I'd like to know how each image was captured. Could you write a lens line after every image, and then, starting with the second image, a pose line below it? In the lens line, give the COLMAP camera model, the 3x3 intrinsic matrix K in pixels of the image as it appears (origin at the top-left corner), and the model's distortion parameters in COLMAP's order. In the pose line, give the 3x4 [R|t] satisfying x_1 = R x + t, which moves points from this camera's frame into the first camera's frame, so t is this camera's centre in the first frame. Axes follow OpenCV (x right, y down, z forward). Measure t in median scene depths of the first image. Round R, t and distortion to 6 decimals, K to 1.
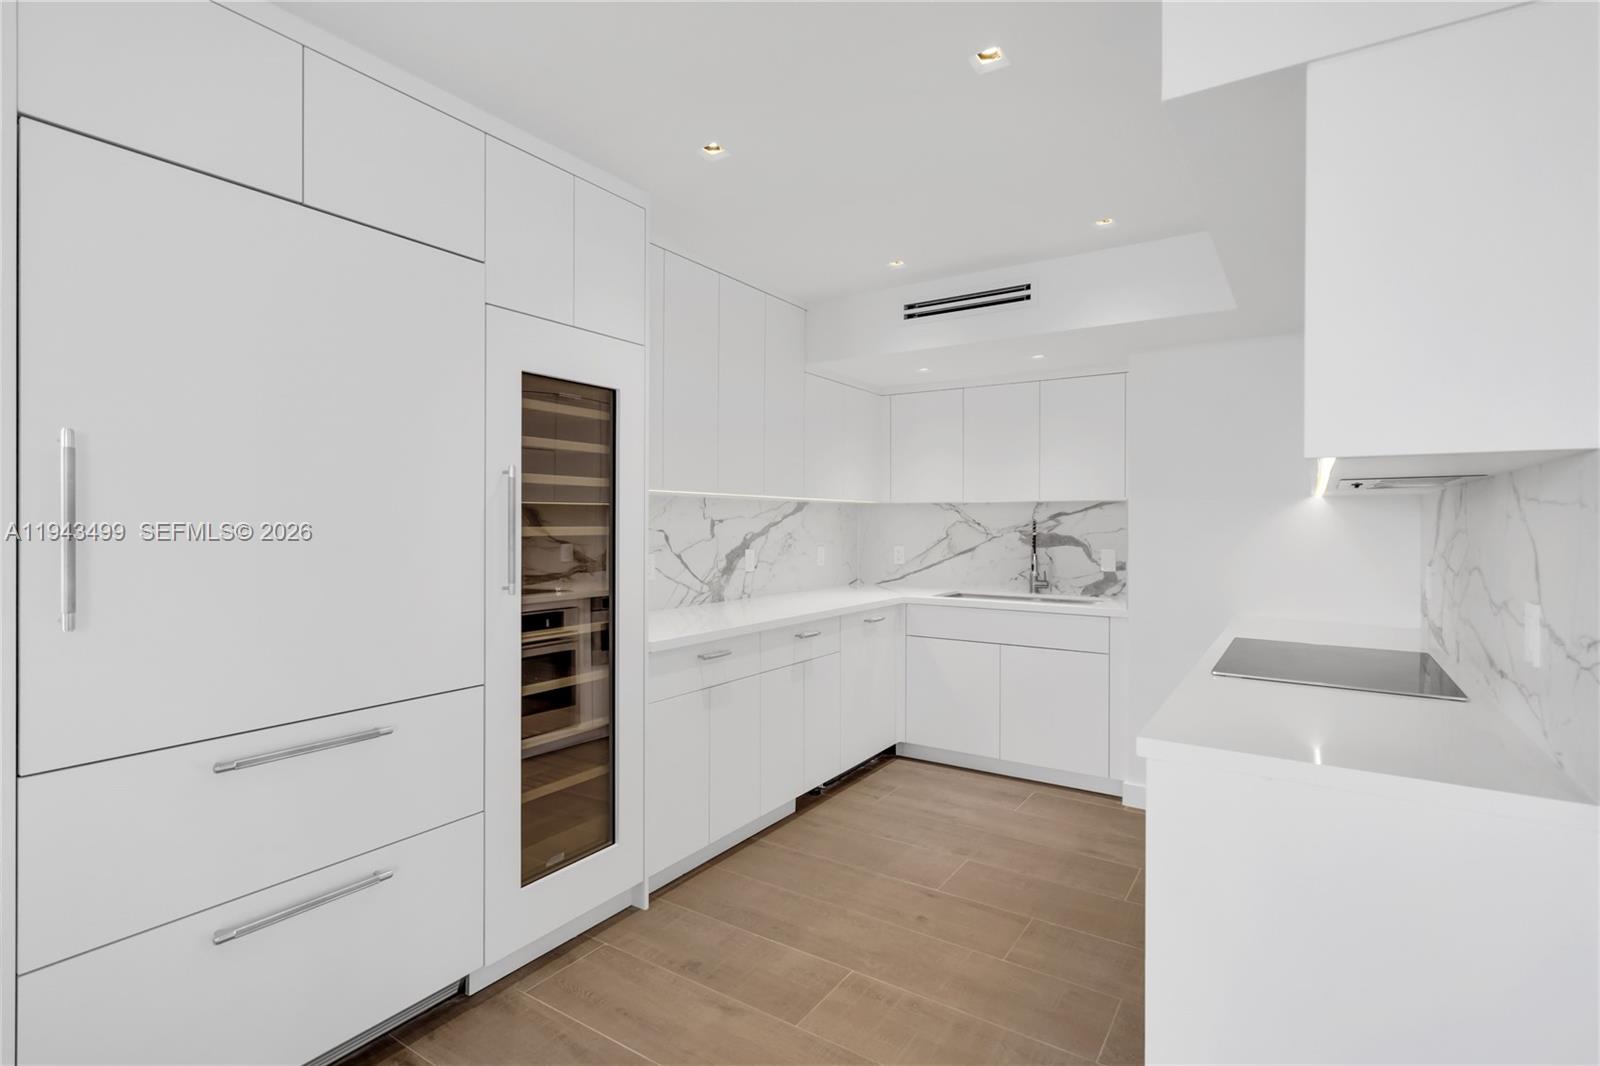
lens RADIAL K [[751.4, 0, 824.0], [0, 751.4, 528.5], [0, 0, 1]] dist [-0.001183, 0.000104]
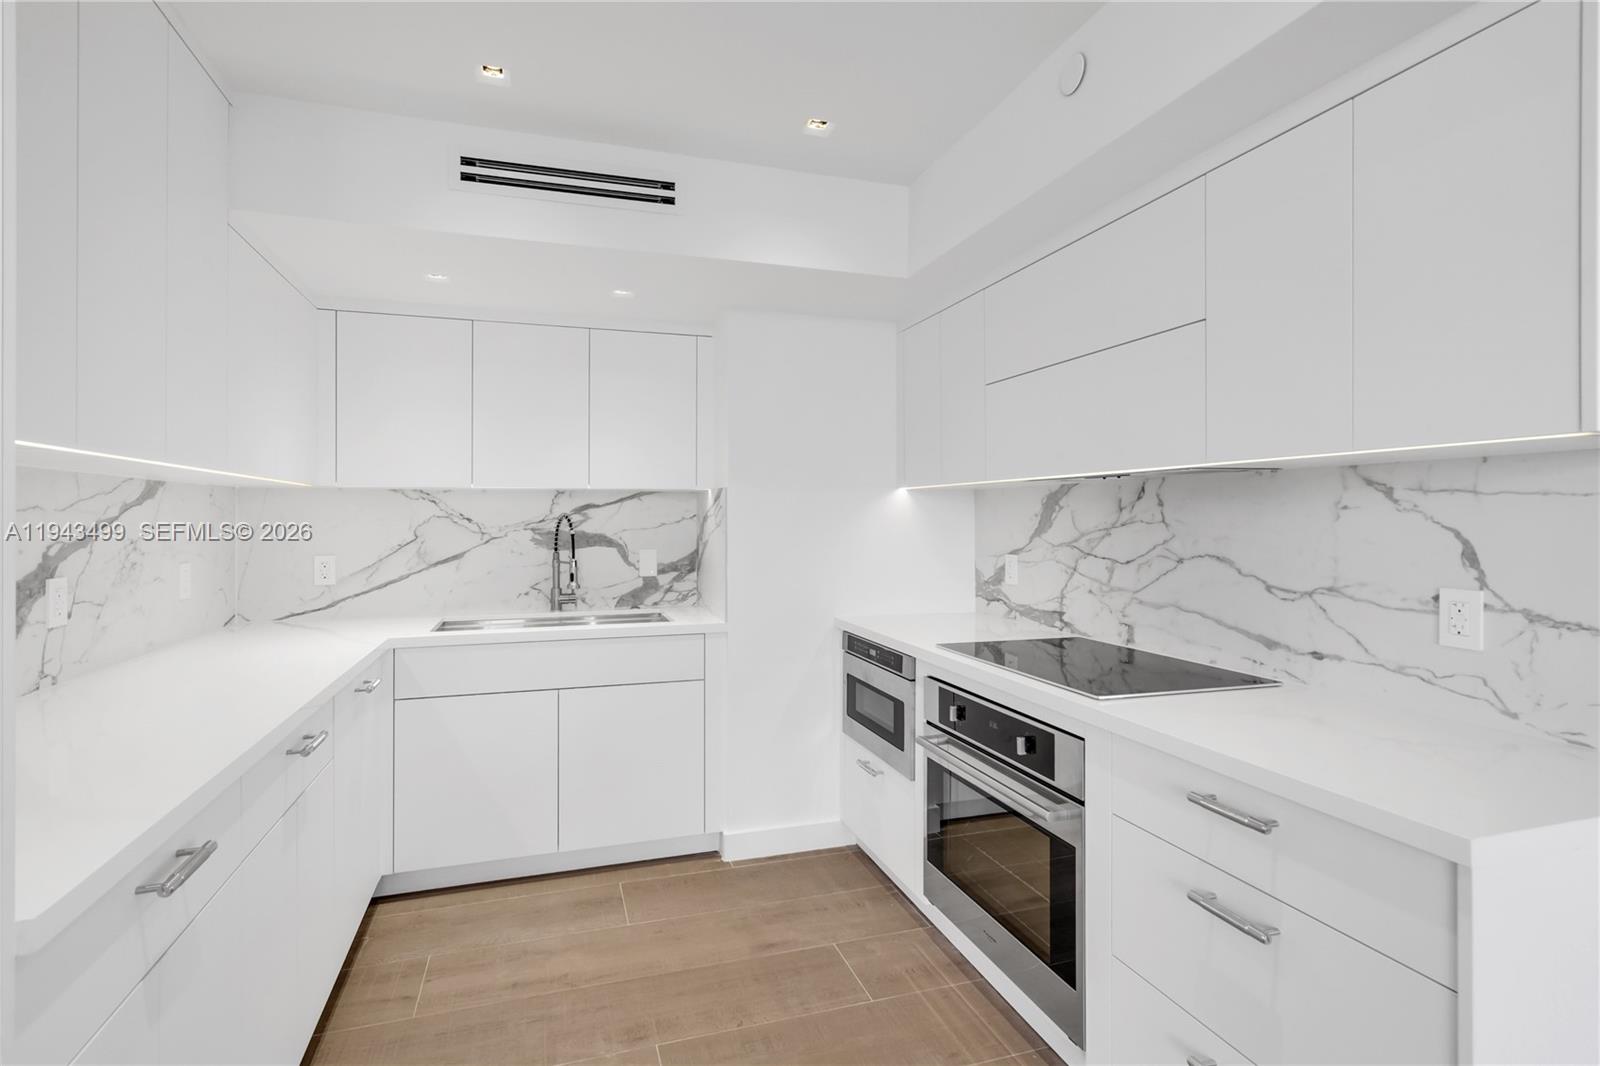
lens RADIAL K [[763.1, 0, 795.0], [0, 763.1, 517.5], [0, 0, 1]] dist [0.001107, 0.000151]
pose [[0.645018, -0.005077, 0.764151, -0.153997], [0.011413, 0.999930, -0.002990, -0.002655], [-0.764082, 0.010650, 0.645031, 0.332915]]
